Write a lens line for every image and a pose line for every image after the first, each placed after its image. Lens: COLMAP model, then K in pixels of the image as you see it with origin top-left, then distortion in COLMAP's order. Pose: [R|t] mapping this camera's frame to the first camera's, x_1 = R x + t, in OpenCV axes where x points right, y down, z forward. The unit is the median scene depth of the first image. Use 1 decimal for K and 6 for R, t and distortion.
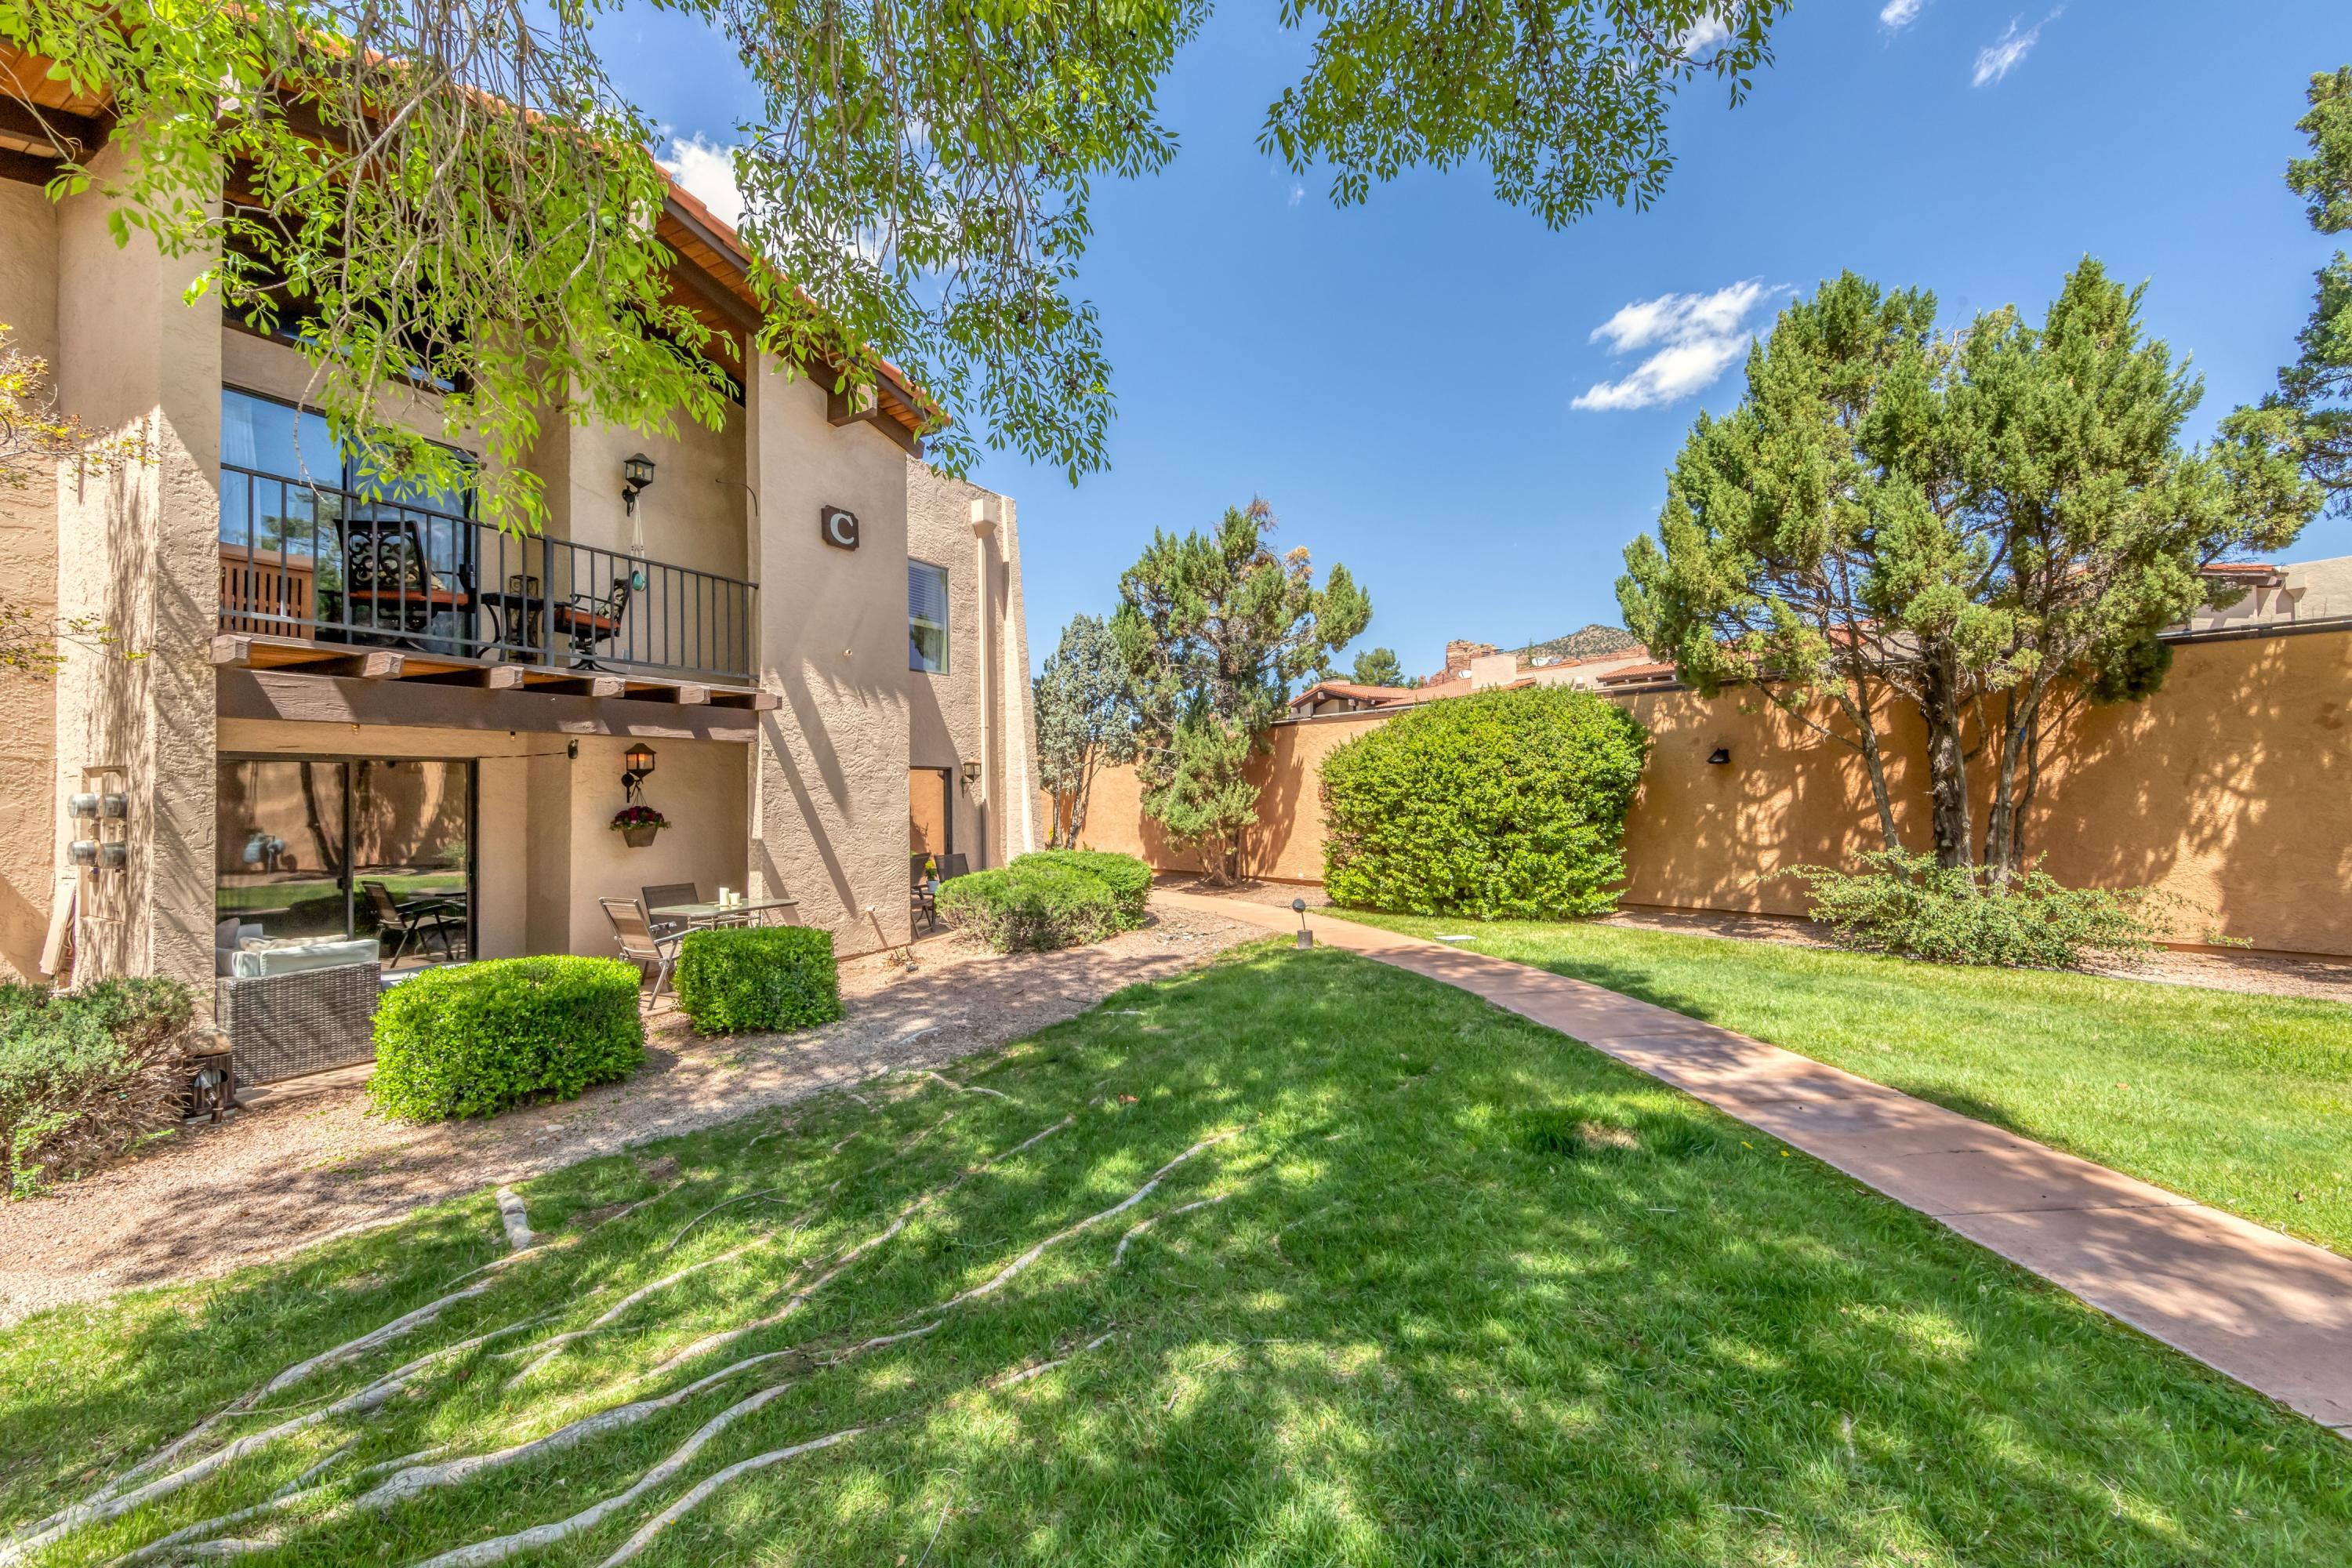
lens RADIAL K [[950.6, 0, 1176.0], [0, 950.6, 784.0], [0, 0, 1]] dist [-0.000536, 0.000011]
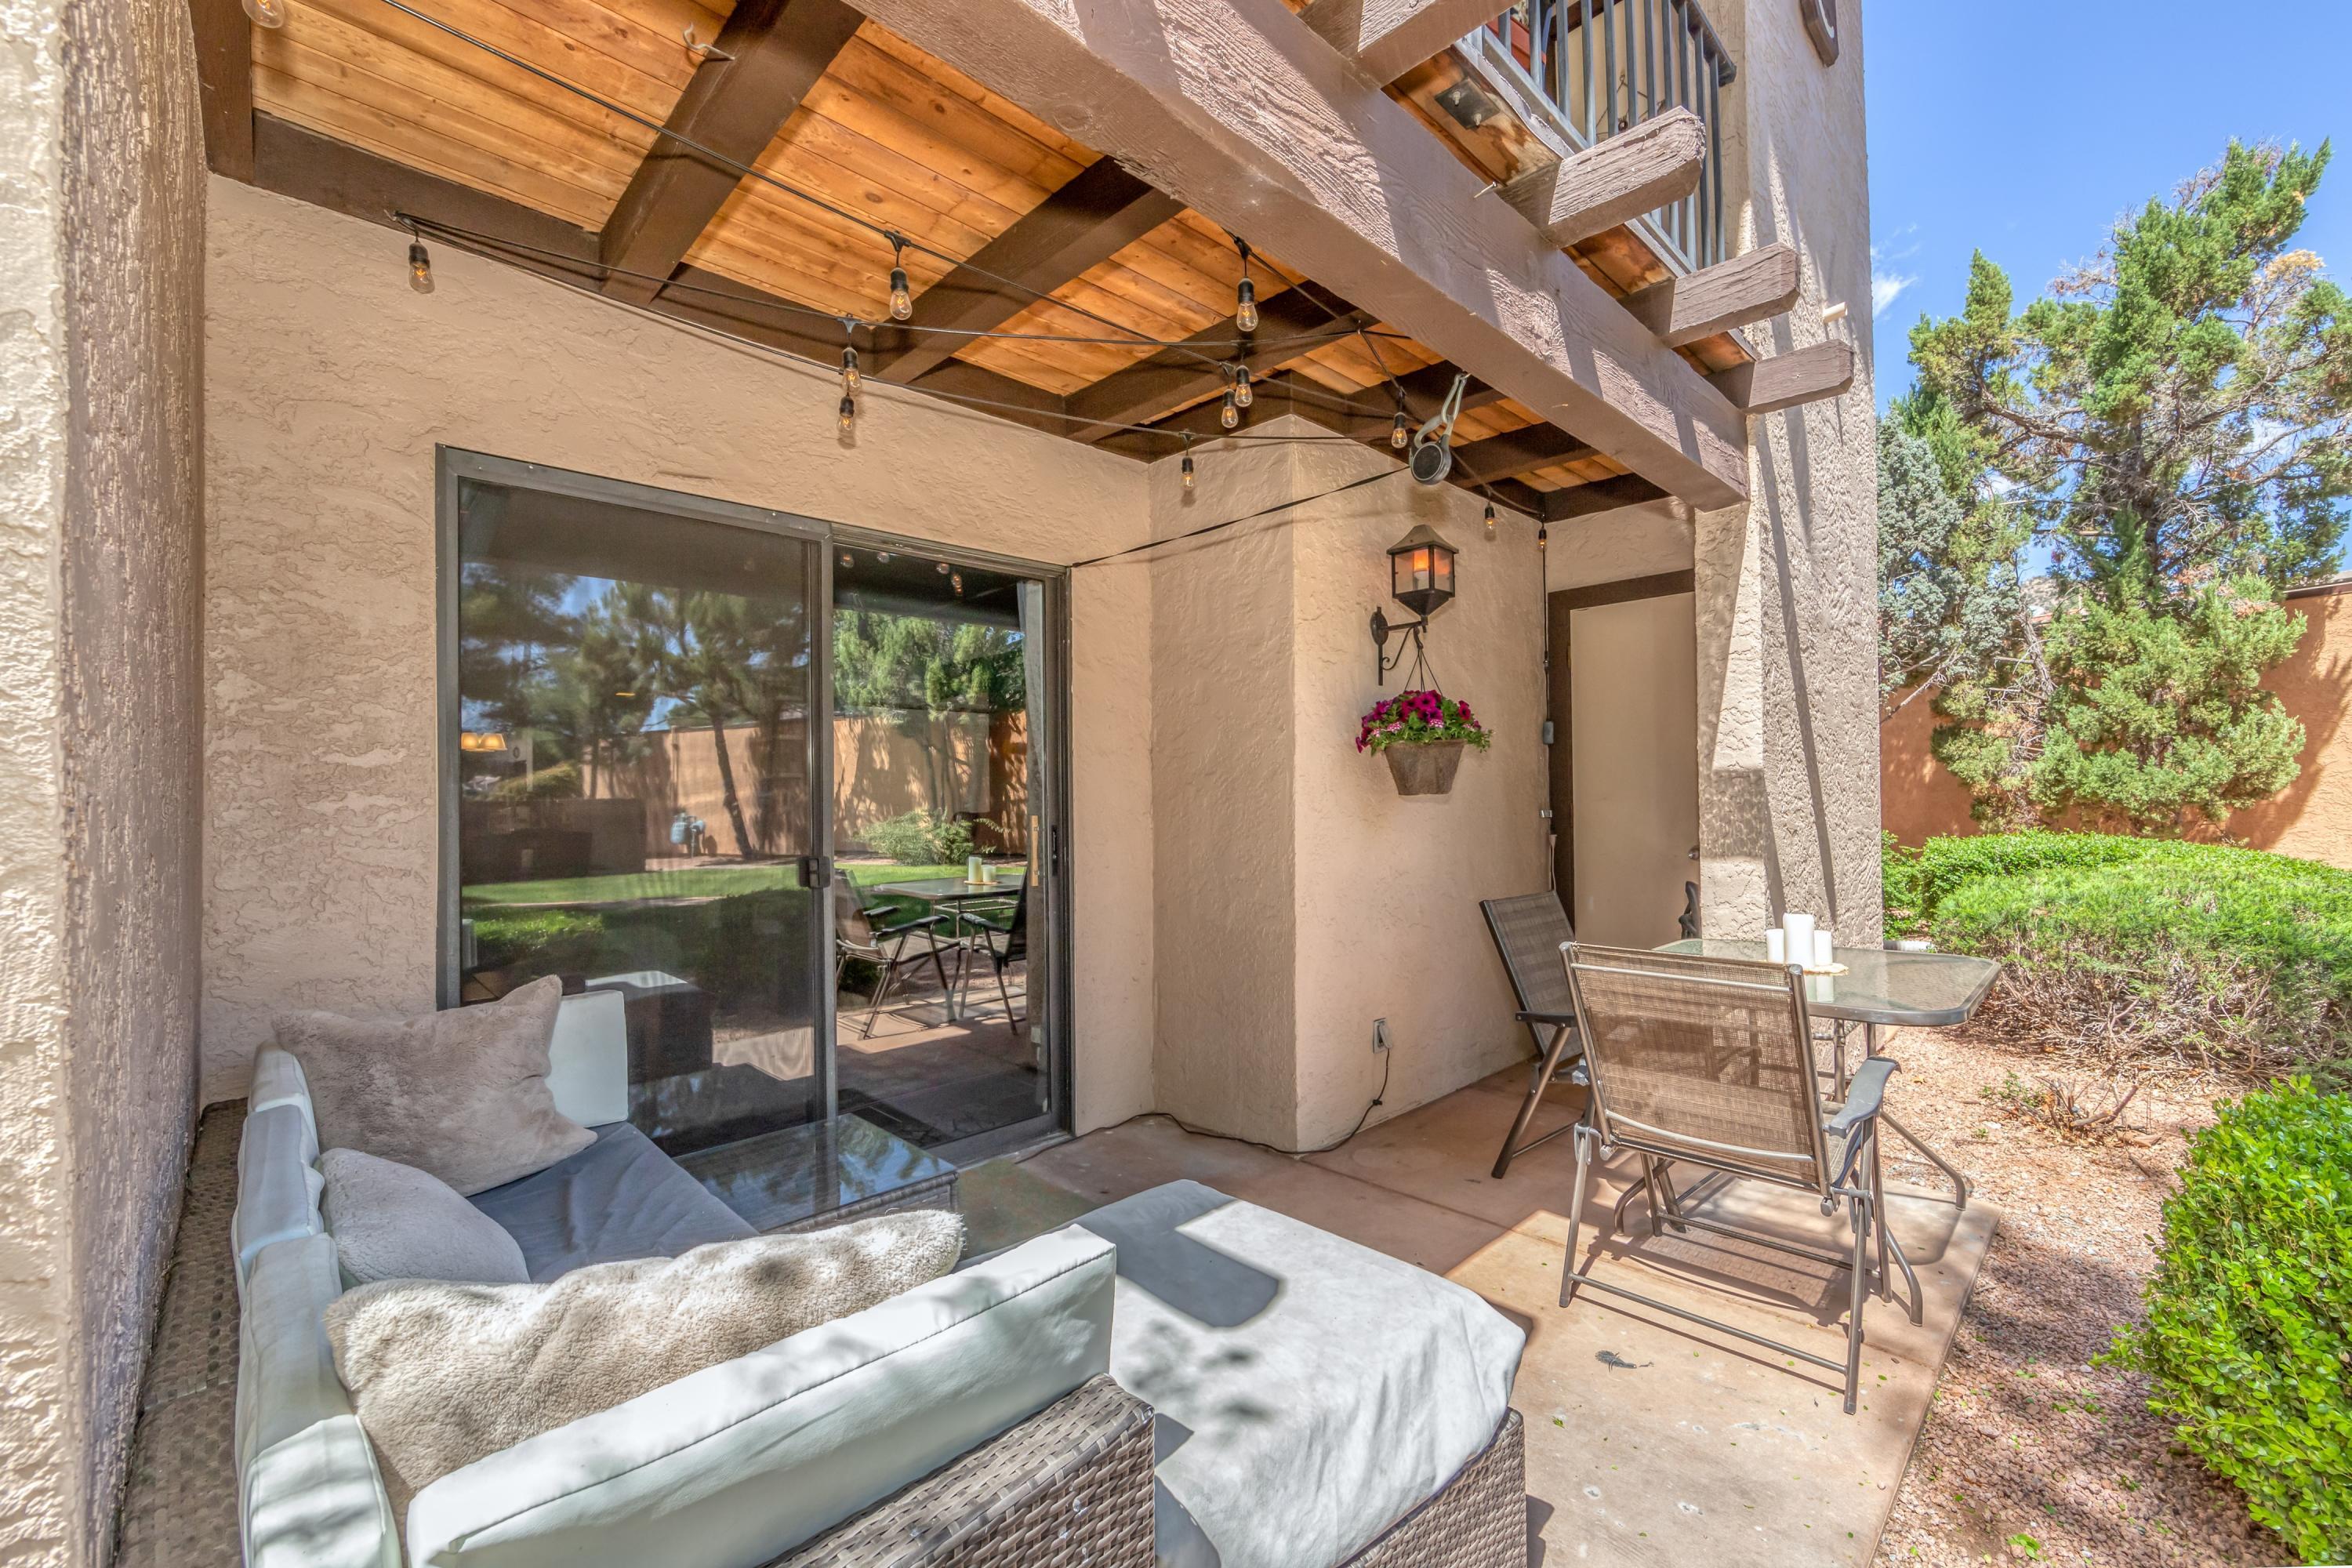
lens RADIAL K [[950.6, 0, 1176.0], [0, 950.6, 784.0], [0, 0, 1]] dist [-0.000536, 0.000011]
pose [[0.955881, -0.005814, -0.293697, -0.540165], [0.006142, 0.999981, 0.000196, 0.060796], [0.293690, -0.001991, 0.955899, 0.590885]]
